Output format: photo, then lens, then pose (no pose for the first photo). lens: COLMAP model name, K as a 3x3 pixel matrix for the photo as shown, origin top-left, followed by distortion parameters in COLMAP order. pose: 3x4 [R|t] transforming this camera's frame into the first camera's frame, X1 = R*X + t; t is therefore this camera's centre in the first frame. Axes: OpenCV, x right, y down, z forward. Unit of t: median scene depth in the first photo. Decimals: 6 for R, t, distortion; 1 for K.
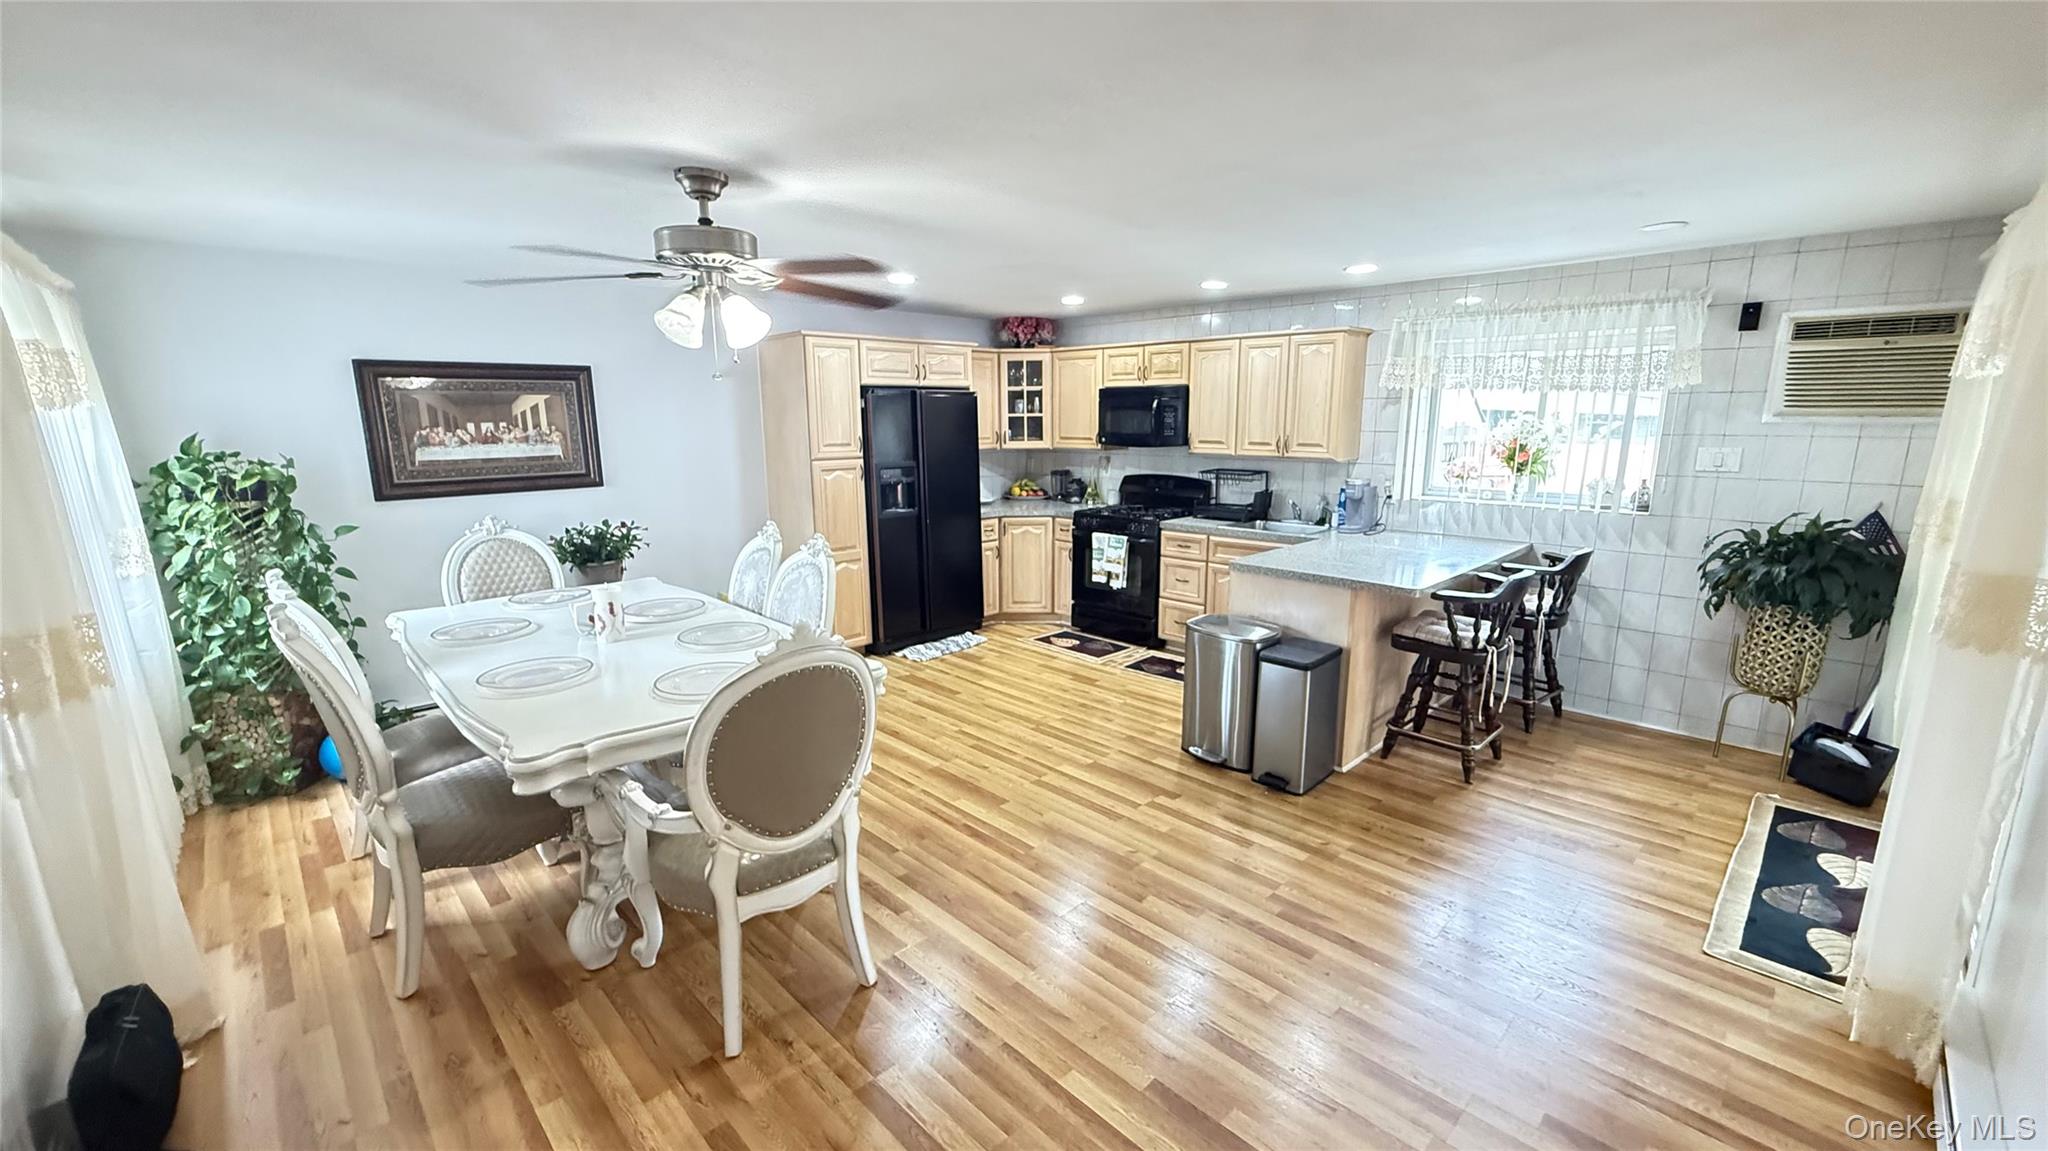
lens RADIAL K [[814.3, 0, 1021.1], [0, 814.3, 578.9], [0, 0, 1]] dist [-0.000163, 0.000321]
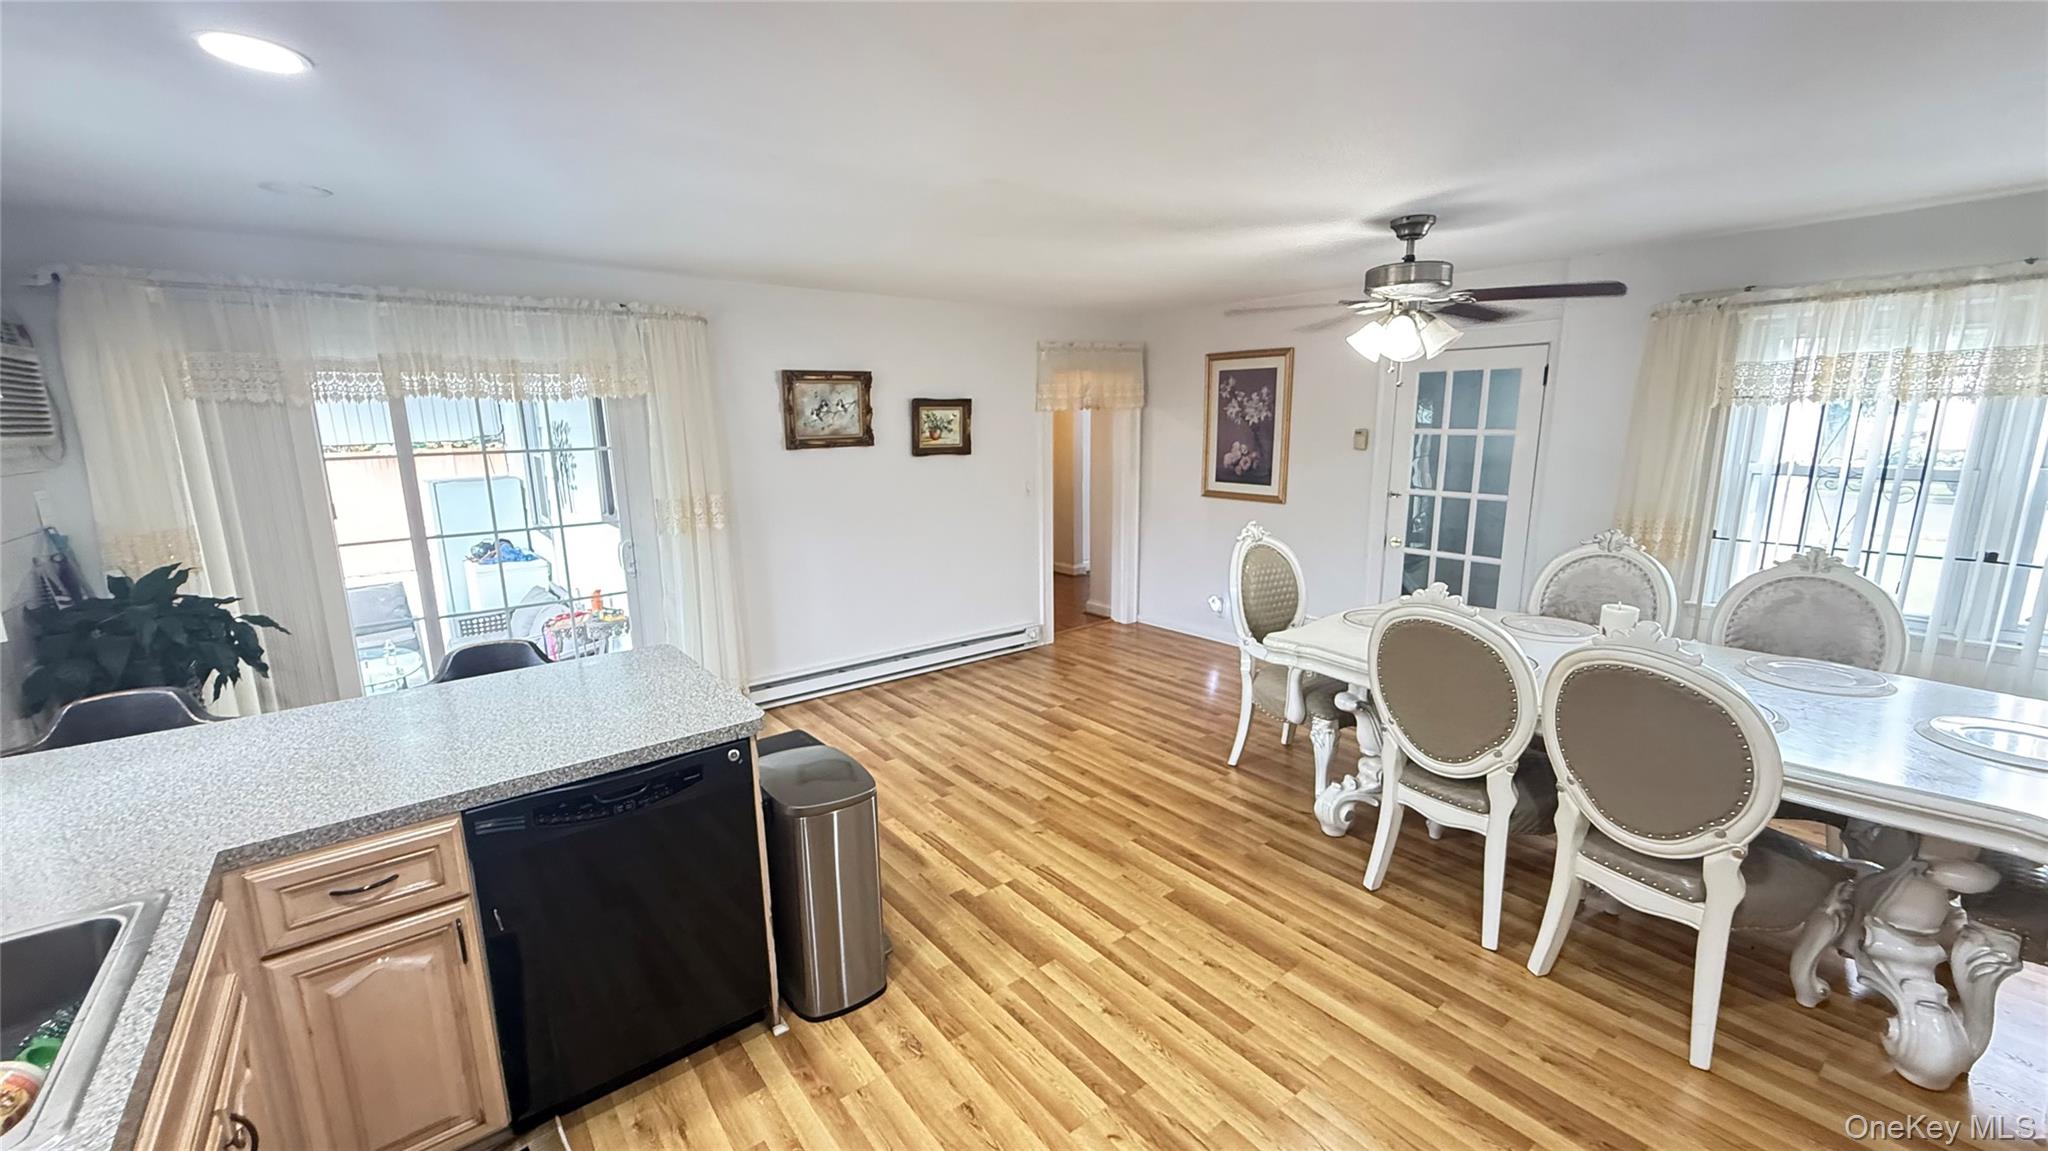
lens RADIAL K [[814.5, 0, 1021.9], [0, 814.5, 578.8], [0, 0, 1]] dist [0.001227, -0.000271]
pose [[-0.993958, -0.003345, 0.109710, 0.034707], [0.040036, 0.919621, 0.390761, -0.312672], [-0.102199, 0.392793, -0.913931, 1.487573]]
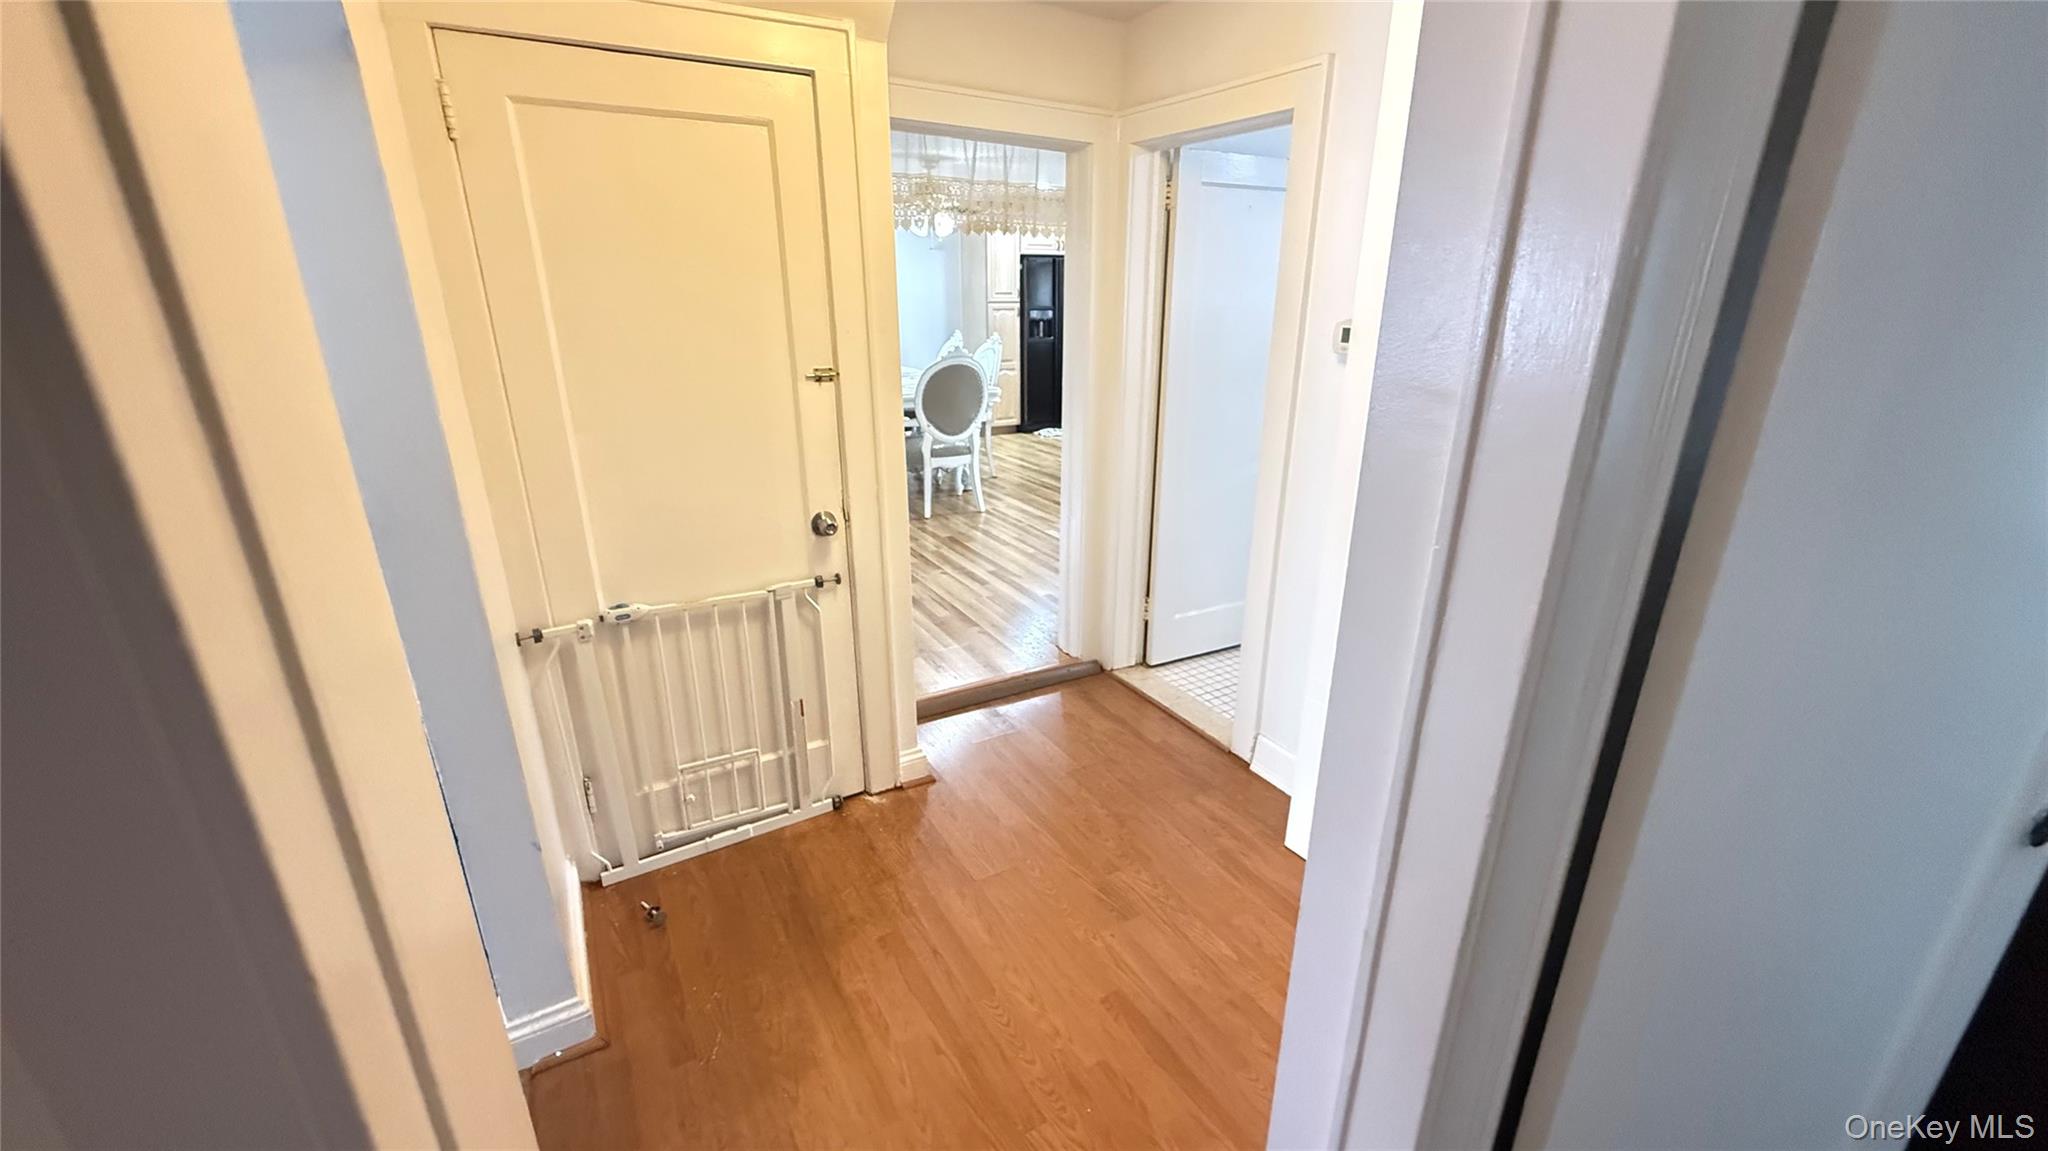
lens RADIAL K [[815.6, 0, 1020.5], [0, 815.6, 575.5], [0, 0, 1]] dist [-0.000092, 0.000138]
pose [[0.967470, 0.092184, -0.235592, 0.318560], [-0.059063, 0.987817, 0.143976, 0.204159], [0.245994, -0.125378, 0.961128, -0.819183]]
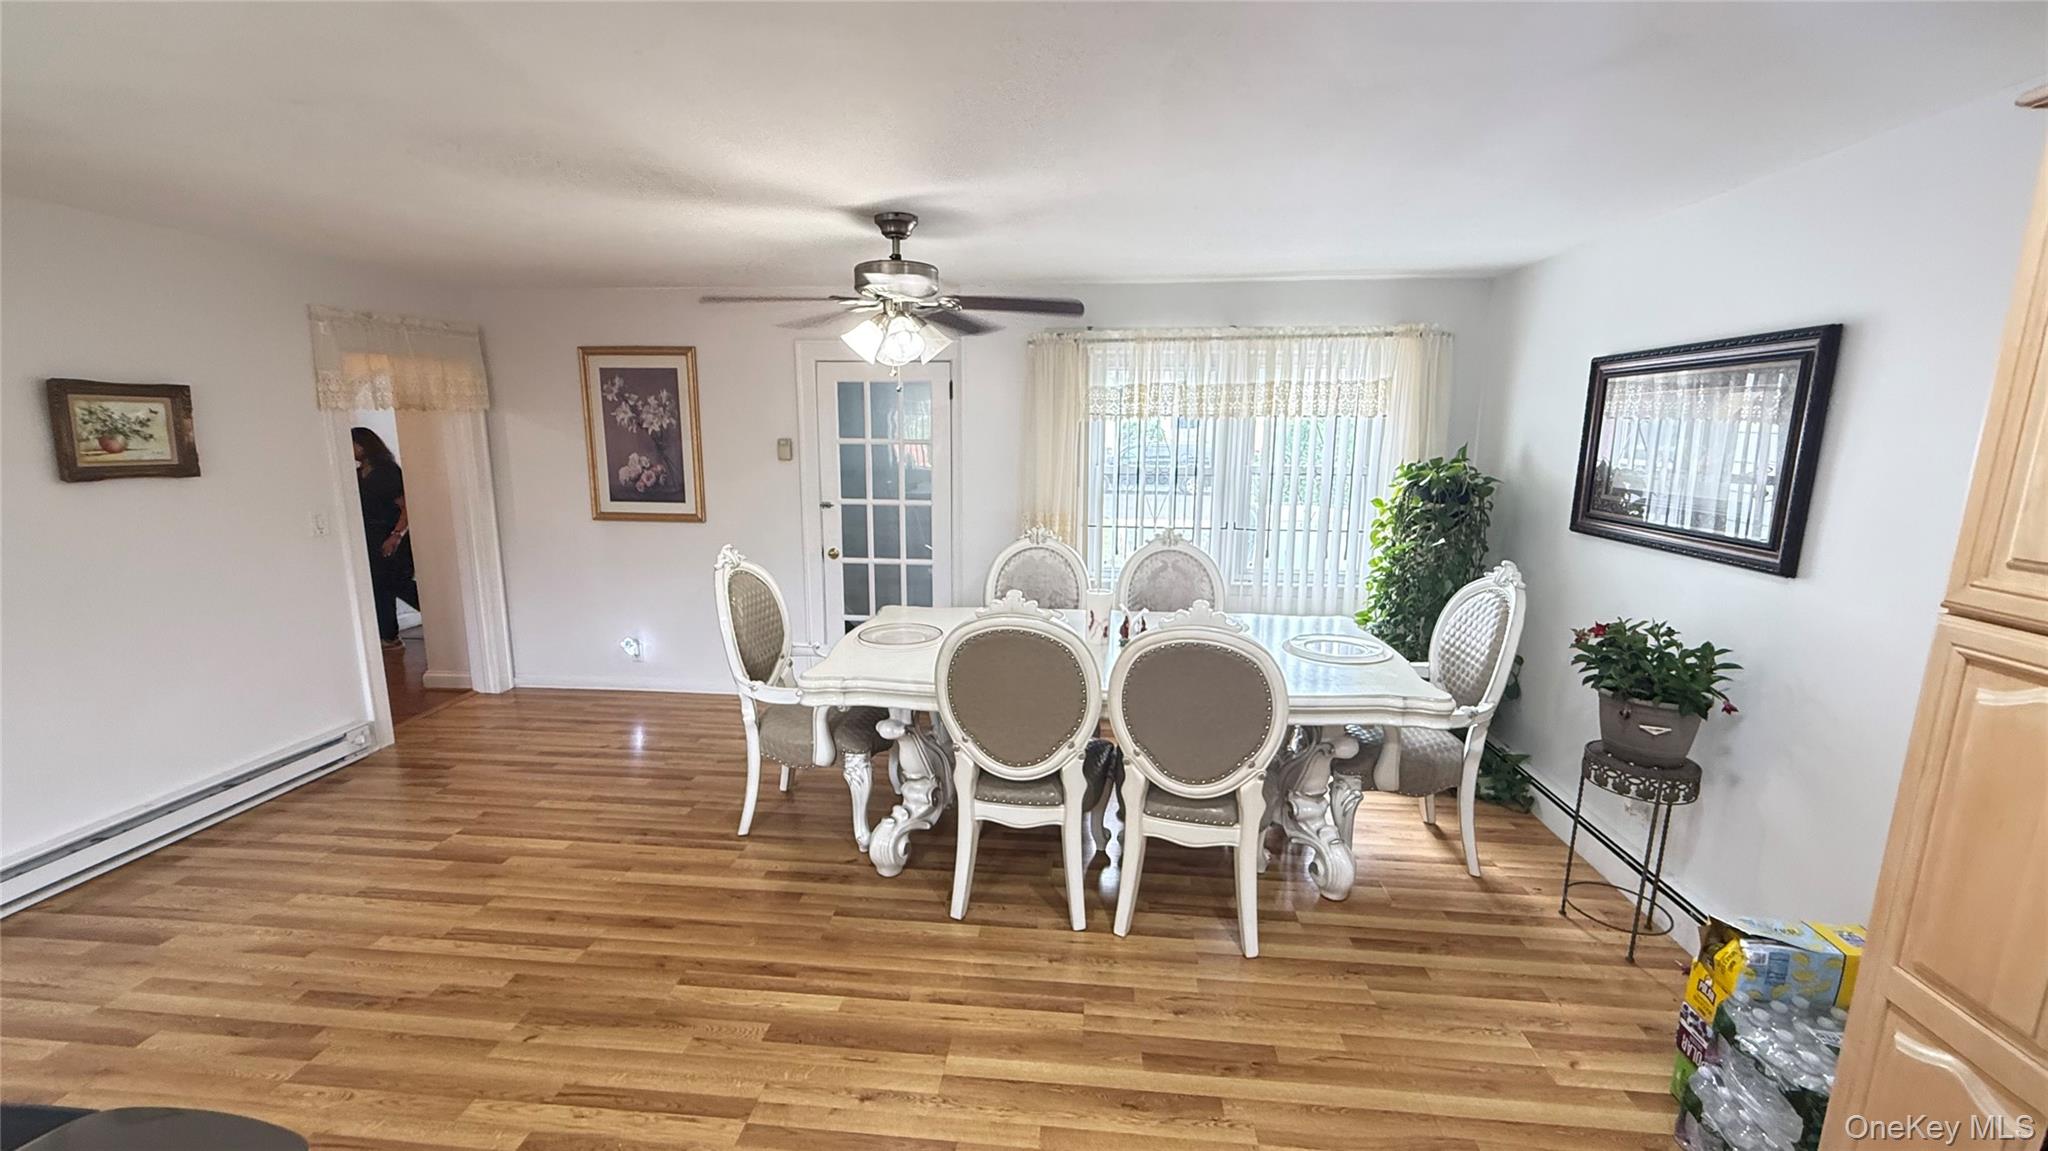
lens RADIAL K [[814.3, 0, 1021.1], [0, 814.3, 578.9], [0, 0, 1]] dist [-0.000163, 0.000321]
pose [[-0.763715, 0.120307, -0.634244, 0.171203], [-0.132536, 0.932331, 0.336441, -0.267683], [0.631802, 0.341005, -0.696090, 1.310651]]
